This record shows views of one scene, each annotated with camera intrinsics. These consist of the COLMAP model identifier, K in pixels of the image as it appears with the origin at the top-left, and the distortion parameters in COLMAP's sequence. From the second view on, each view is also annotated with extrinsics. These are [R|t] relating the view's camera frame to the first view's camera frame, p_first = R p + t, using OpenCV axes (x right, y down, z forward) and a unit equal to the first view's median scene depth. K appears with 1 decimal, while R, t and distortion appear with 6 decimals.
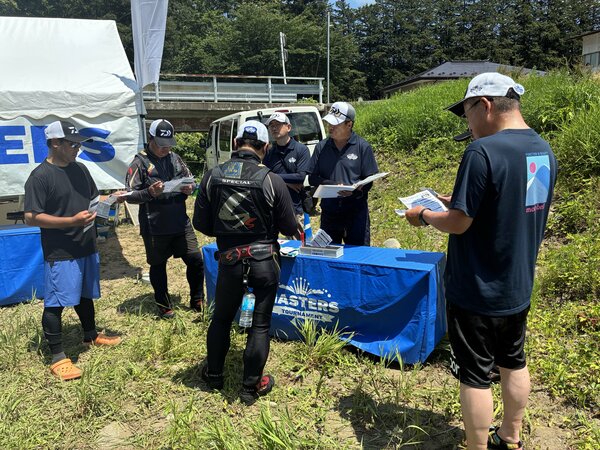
lens RADIAL K [[456.2, 0, 300.0], [0, 456.2, 225.0], [0, 0, 1]] dist [0.042826, -0.059829]
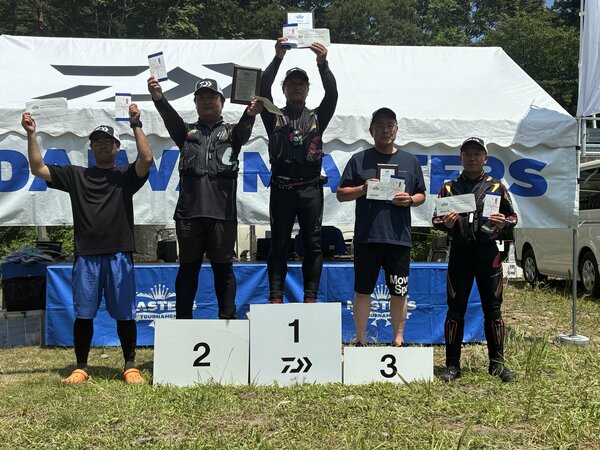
lens RADIAL K [[767.1, 0, 300.0], [0, 767.1, 225.0], [0, 0, 1]] dist [0.099472, -0.403691]
pose [[0.950540, 0.032866, -0.308858, -0.408678], [-0.089448, 0.981225, -0.170869, 0.217334], [0.297443, 0.190044, 0.935634, -0.533768]]
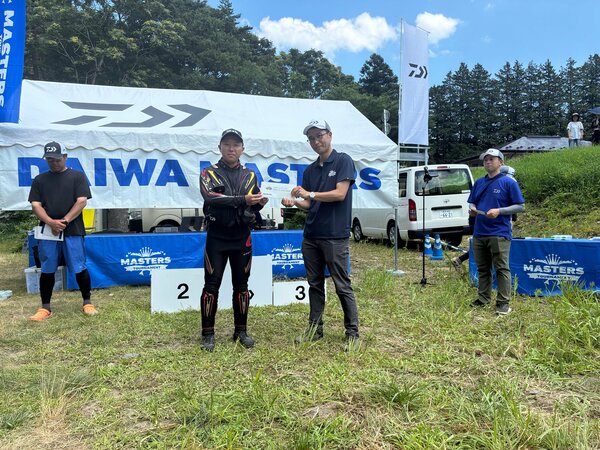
lens RADIAL K [[456.2, 0, 300.0], [0, 456.2, 225.0], [0, 0, 1]] dist [0.042826, -0.059829]
pose [[0.992863, 0.028671, -0.115761, -0.508039], [-0.045993, 0.987637, -0.149861, 0.218888], [0.110033, 0.154116, 0.981907, -0.499344]]
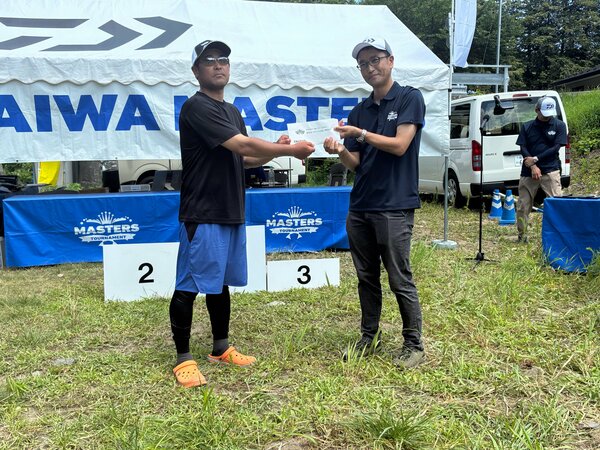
lens RADIAL K [[604.0, 0, 300.0], [0, 604.0, 225.0], [0, 0, 1]] dist [0.014452, -0.006426]
pose [[0.982910, 0.036253, -0.180480, -0.443040], [-0.047774, 0.997061, -0.059899, 0.191264], [0.177778, 0.067497, 0.981753, -0.464362]]
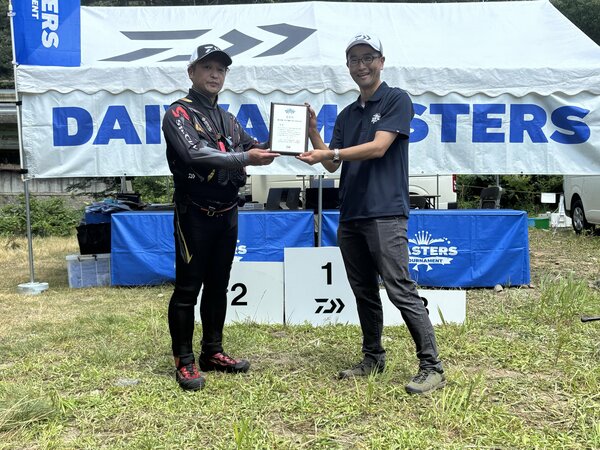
lens RADIAL K [[662.8, 0, 300.0], [0, 662.8, 225.0], [0, 0, 1]] dist [0.010990, -0.032046]
pose [[0.908508, 0.049850, -0.414884, -0.385190], [-0.099924, 0.989971, -0.099864, 0.209460], [0.405745, 0.132185, 0.904377, -0.383147]]
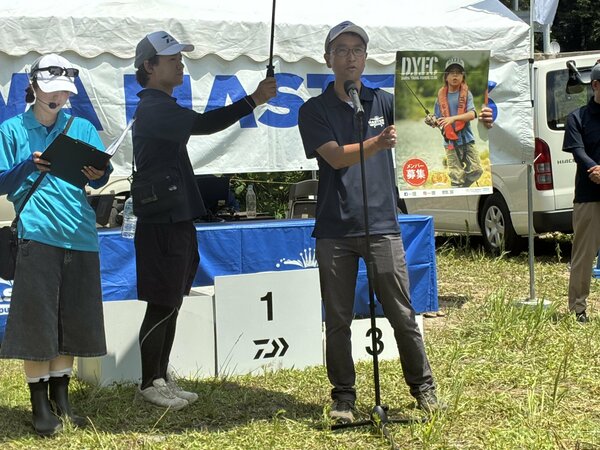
lens RADIAL K [[1368.5, 0, 300.0], [0, 1368.5, 225.0], [0, 0, 1]] dist [0.127653, 0.275091]
pose [[0.999989, -0.001213, -0.004455, -0.715547], [0.000580, 0.990238, -0.139383, 0.308201], [0.004581, 0.139379, 0.990229, -1.060323]]
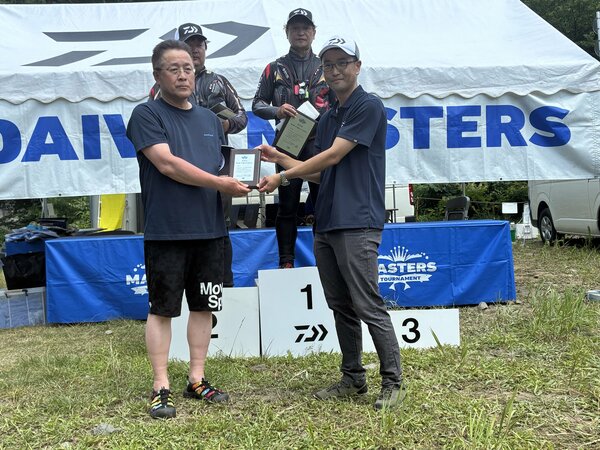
lens RADIAL K [[743.4, 0, 300.0], [0, 743.4, 225.0], [0, 0, 1]] dist [0.064760, -0.233130]
pose [[0.945617, 0.003503, -0.325263, -0.441568], [-0.050897, 0.989219, -0.137316, 0.220573], [0.321275, 0.146403, 0.935601, -0.411954]]
